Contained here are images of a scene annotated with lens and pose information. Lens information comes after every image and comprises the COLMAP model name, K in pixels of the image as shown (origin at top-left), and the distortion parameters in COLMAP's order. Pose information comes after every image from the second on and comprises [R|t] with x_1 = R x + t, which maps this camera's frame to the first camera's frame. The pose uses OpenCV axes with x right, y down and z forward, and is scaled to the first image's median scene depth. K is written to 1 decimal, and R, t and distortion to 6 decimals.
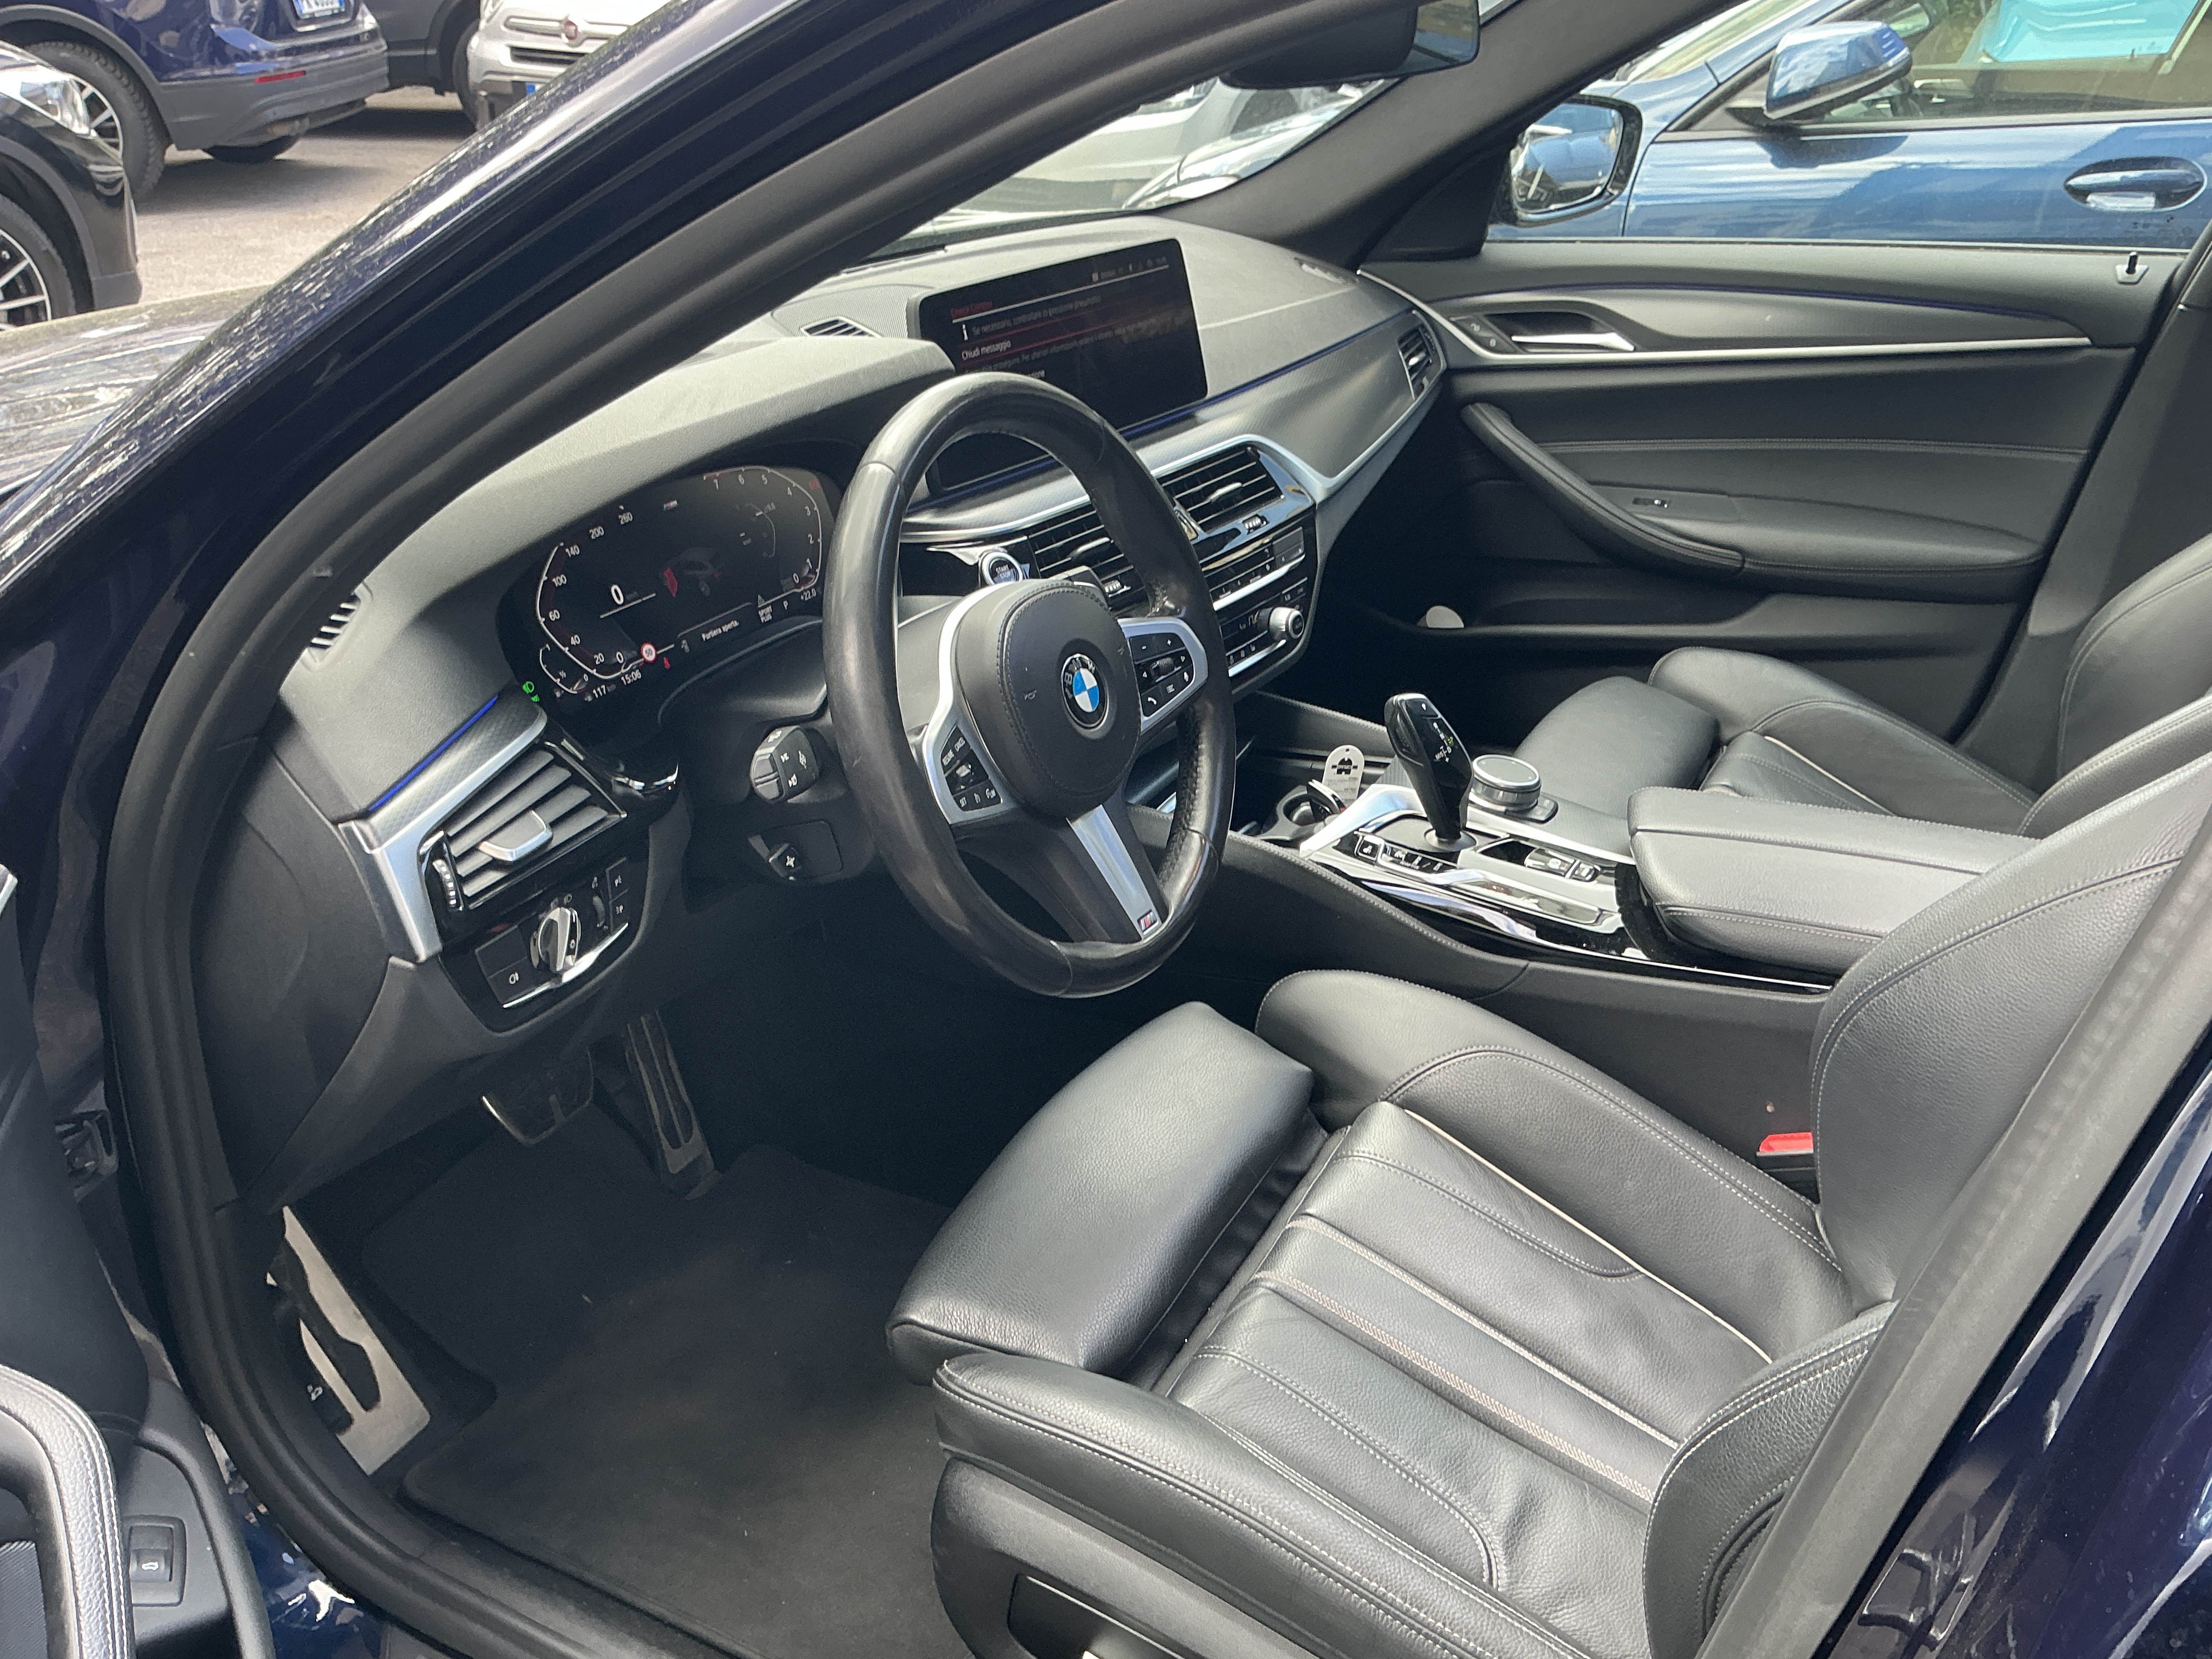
lens RADIAL K [[1849.4, 0, 1112.2], [0, 1849.4, 823.4], [0, 0, 1]] dist [0.117985, -0.208423]
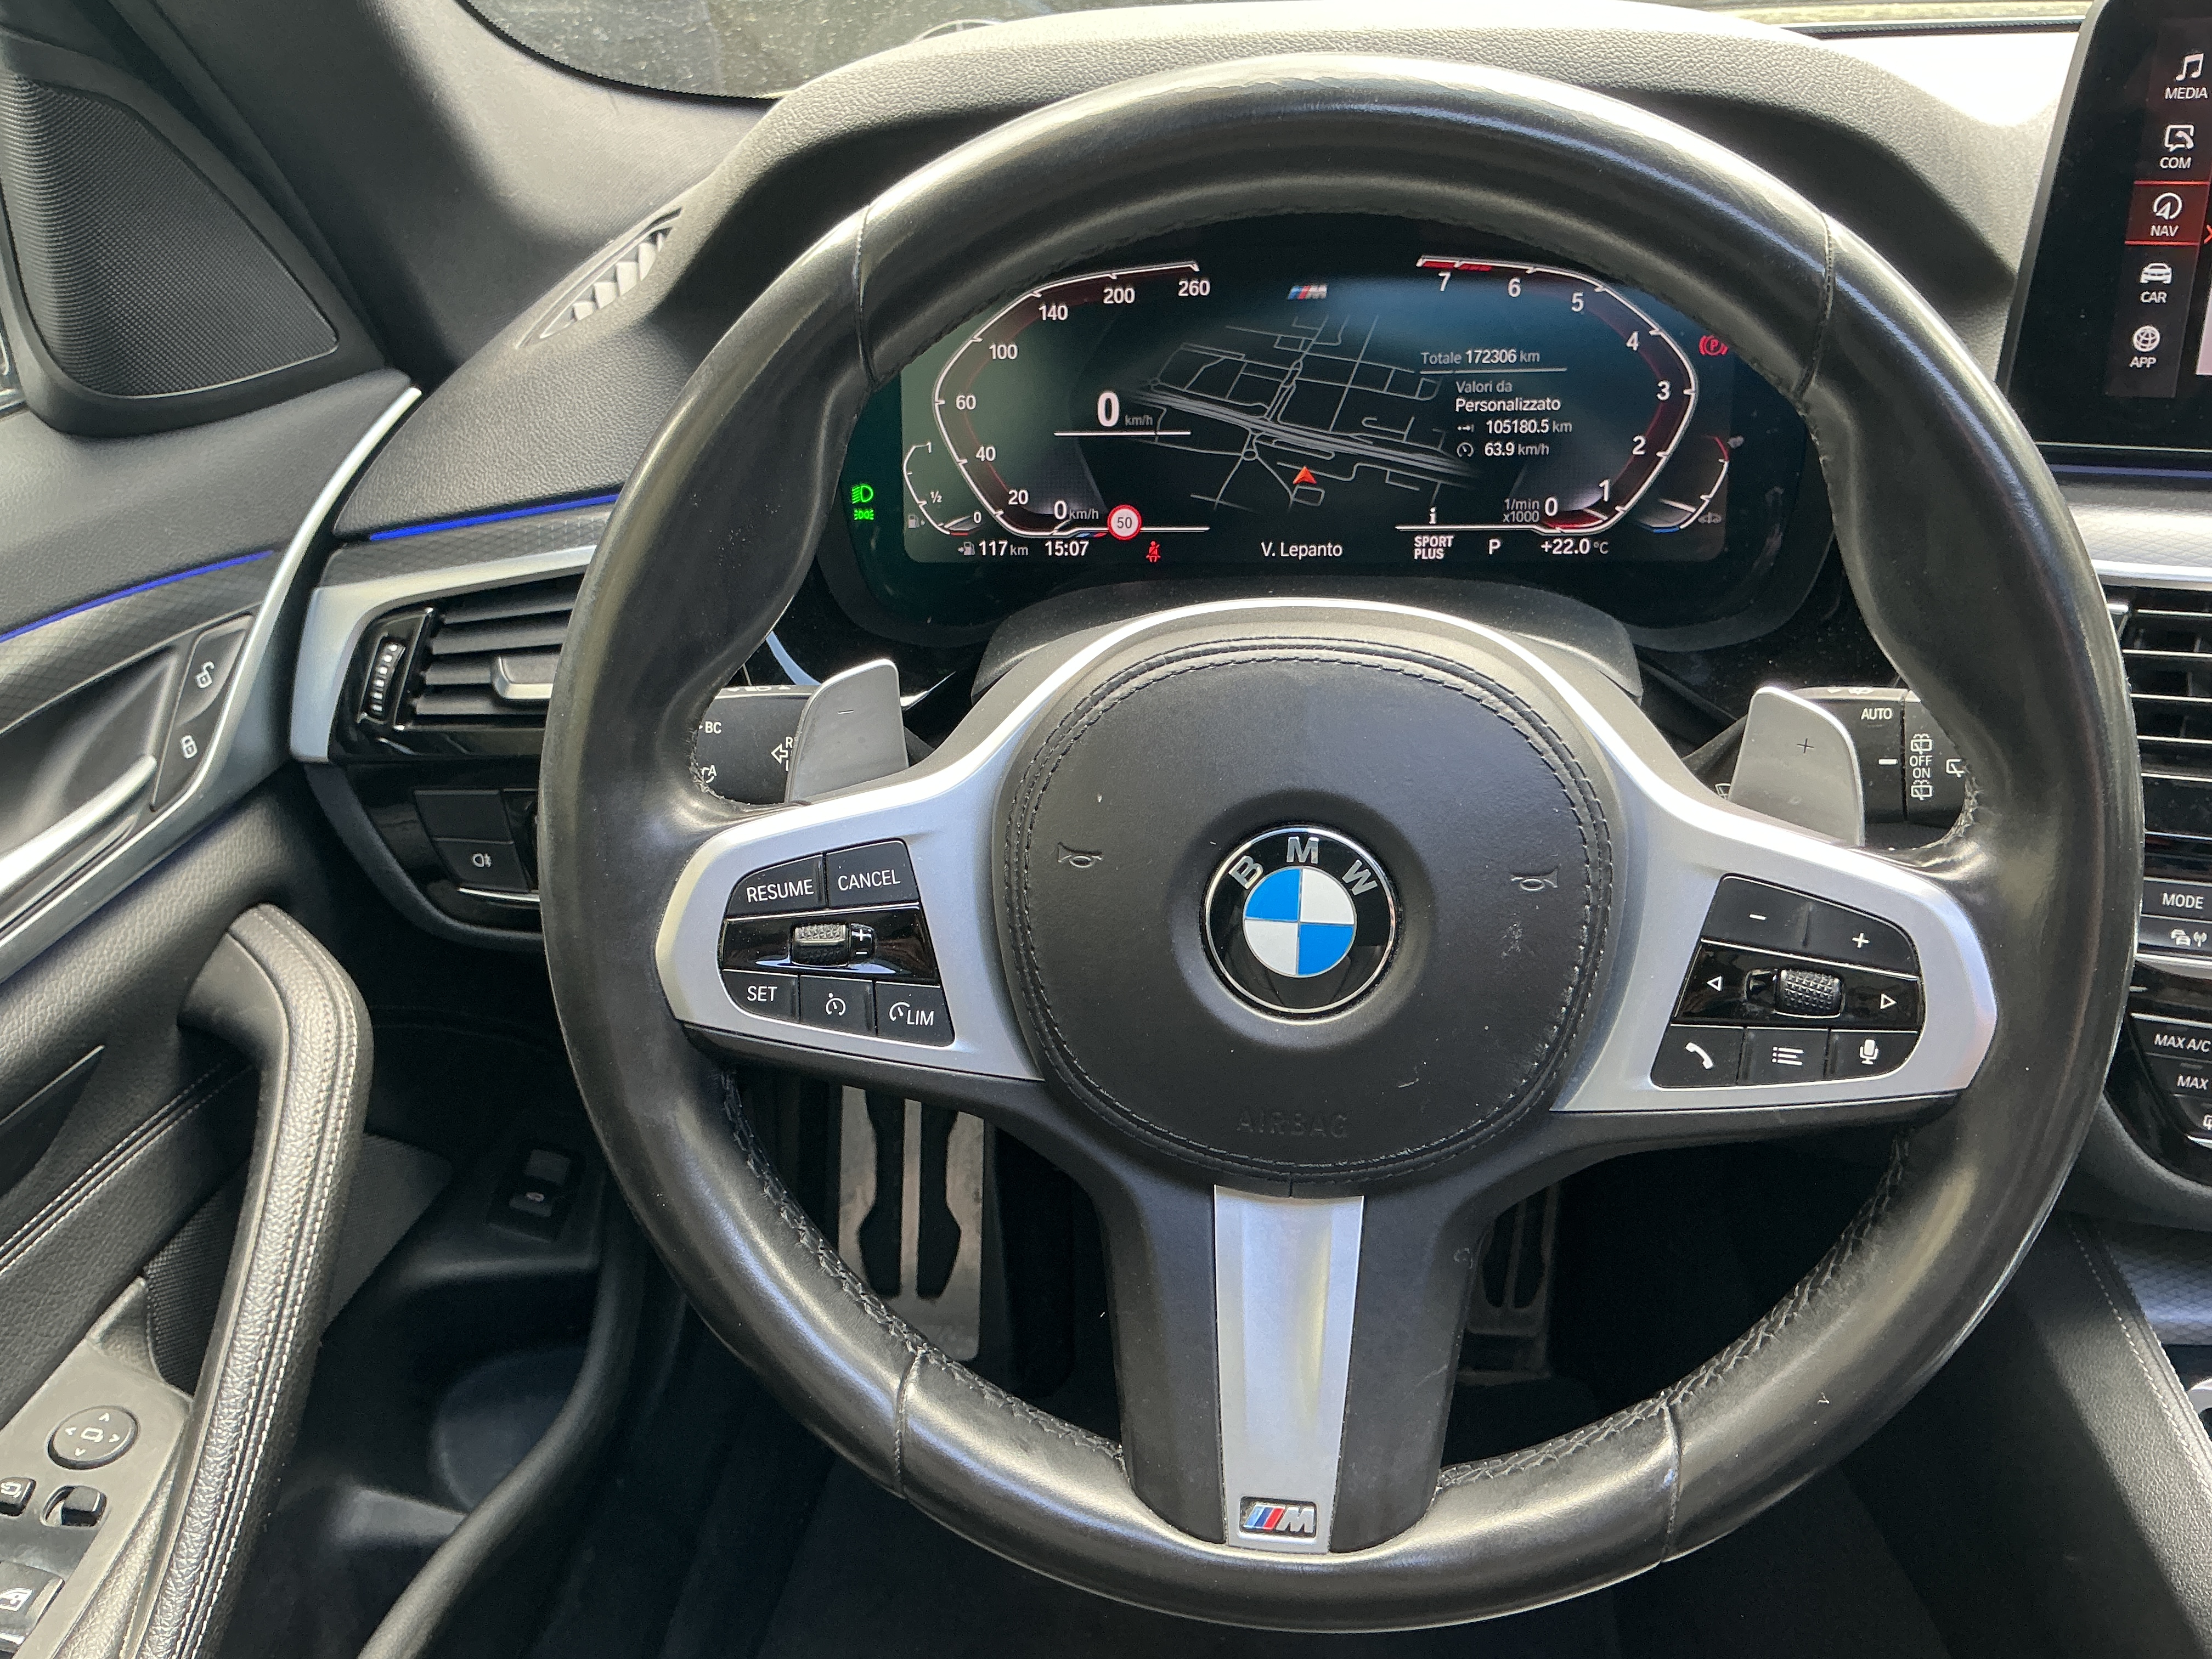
lens RADIAL K [[1849.4, 0, 1124.4], [0, 1849.4, 833.4], [0, 0, 1]] dist [0.117985, -0.208423]
pose [[0.386115, 0.439607, -0.810963, 0.264881], [-0.369743, 0.879183, 0.300546, -0.182860], [0.845107, 0.183803, 0.502008, 0.740396]]
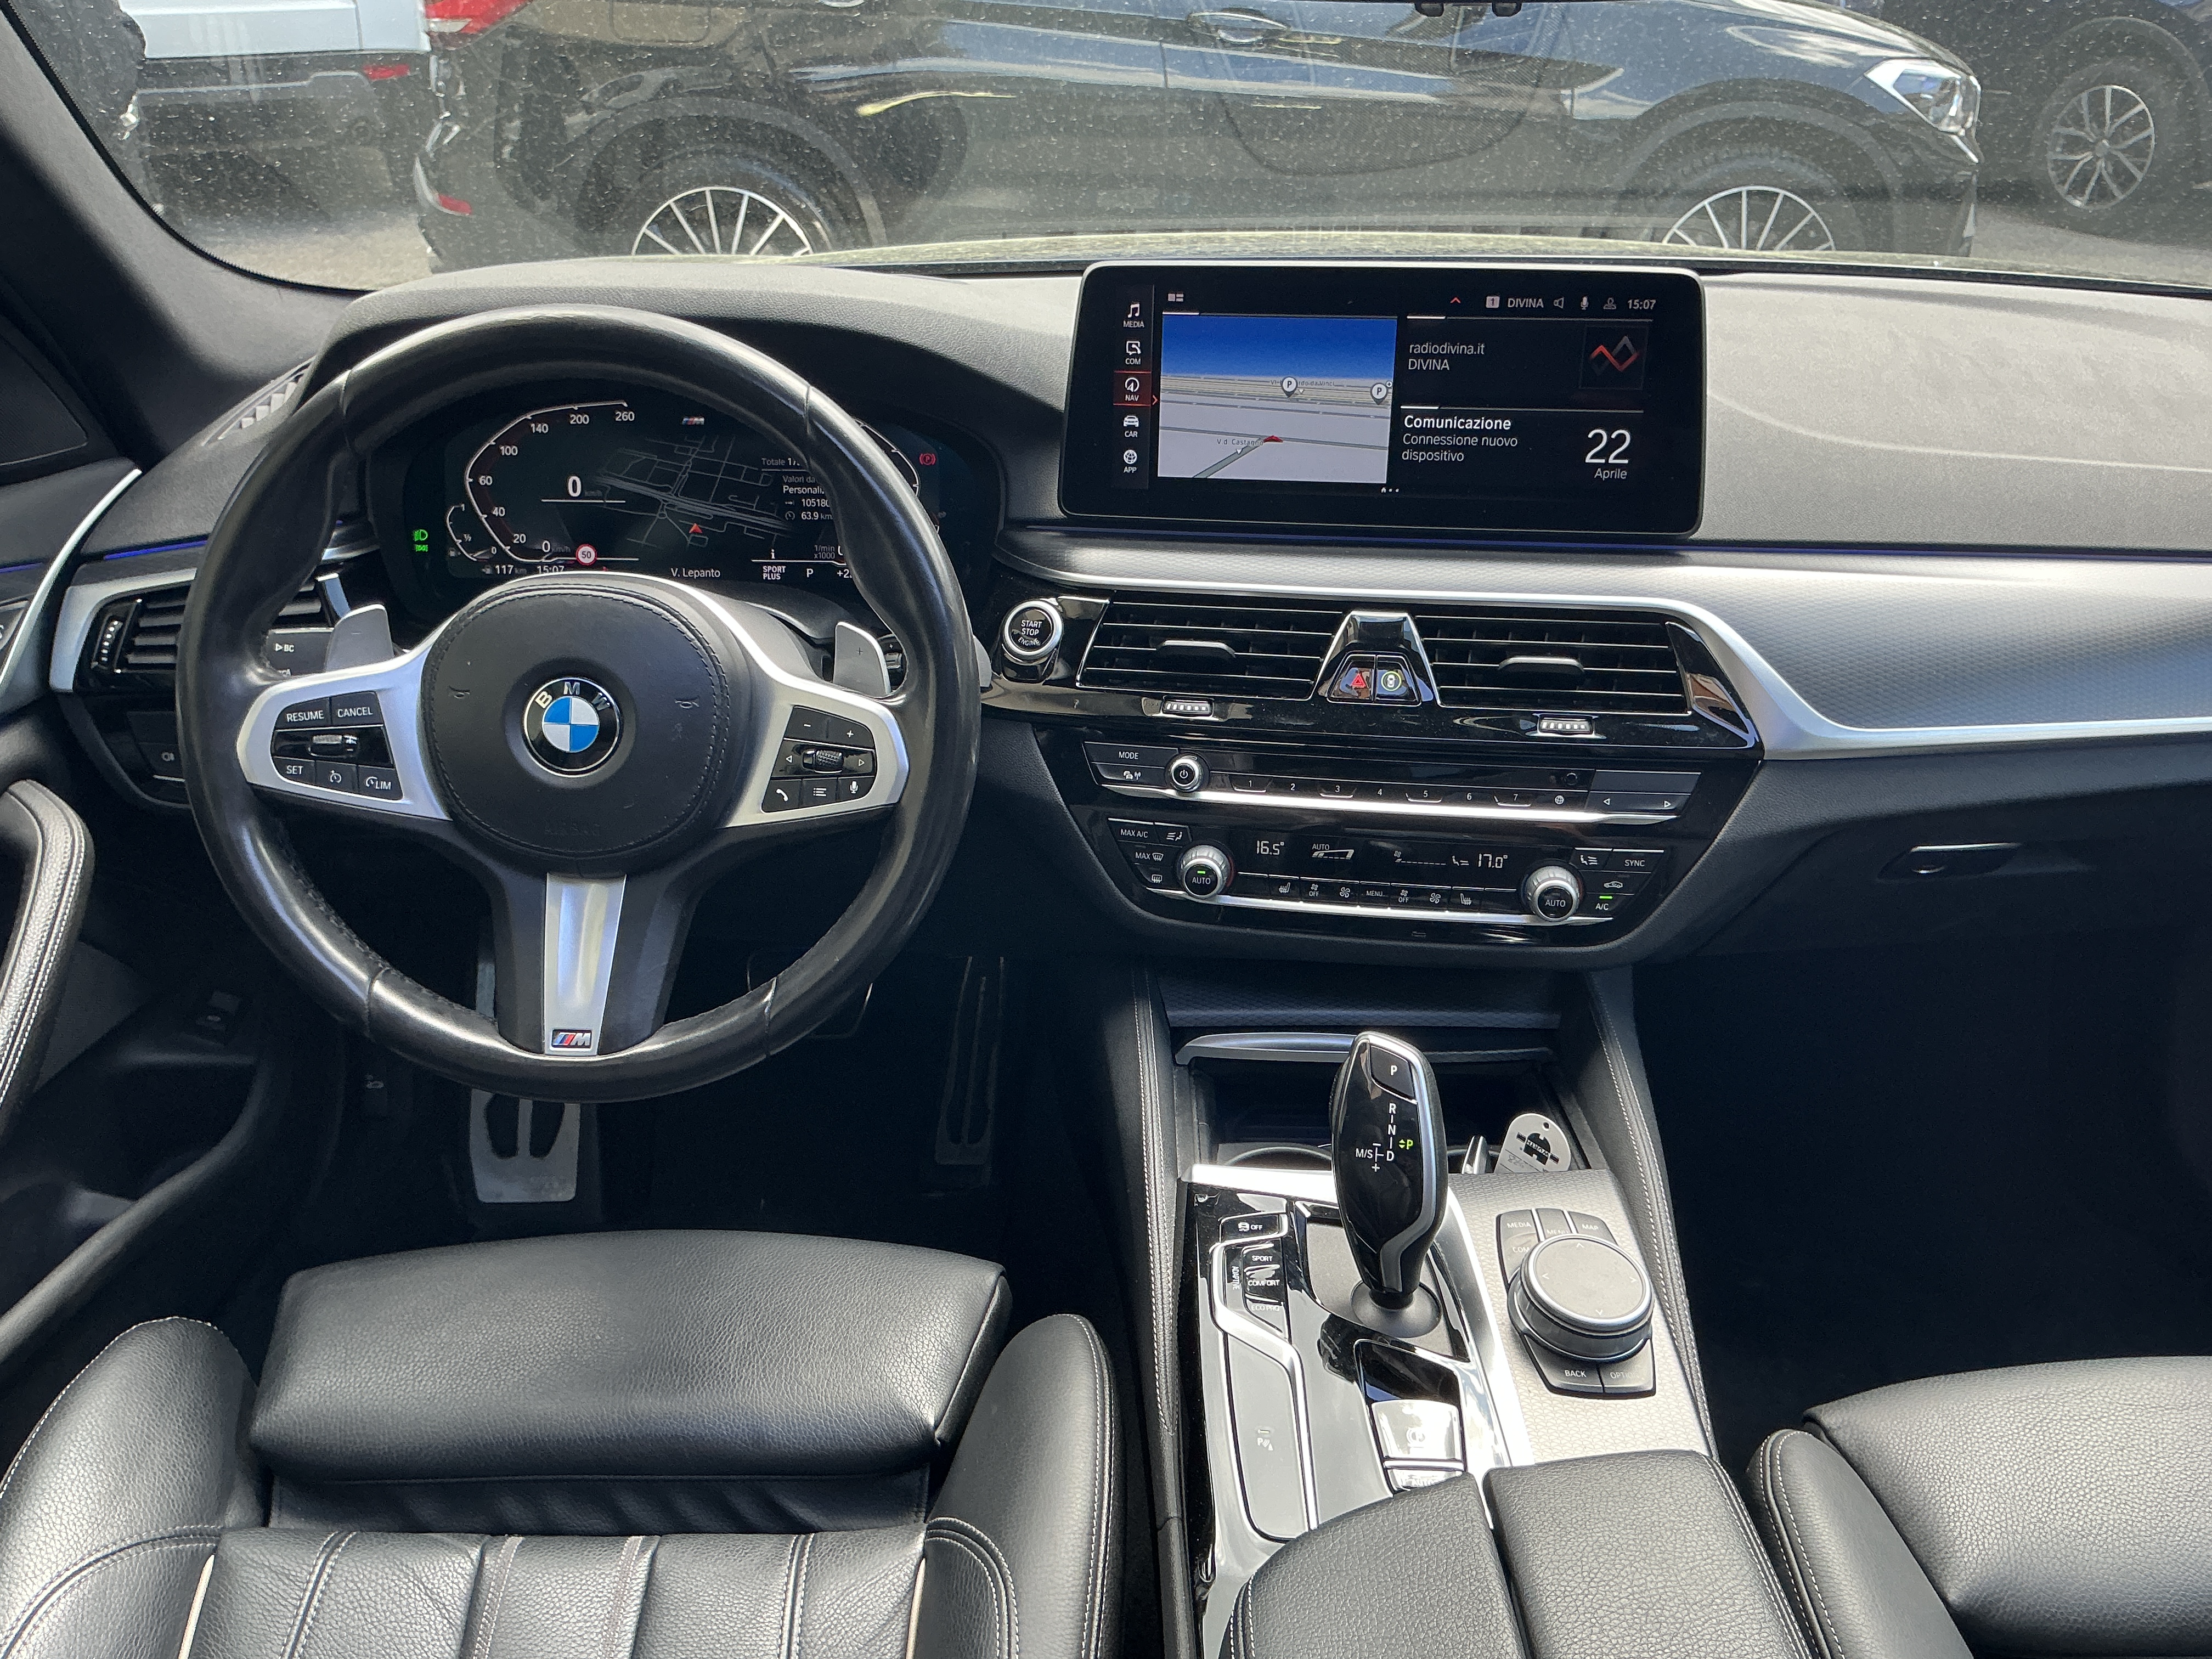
lens RADIAL K [[1849.4, 0, 1127.7], [0, 1849.4, 835.0], [0, 0, 1]] dist [0.117985, -0.208423]
pose [[0.463465, 0.379751, -0.800618, 0.707906], [-0.388537, 0.899119, 0.201555, -0.266857], [0.796391, 0.217656, 0.564258, 0.725221]]
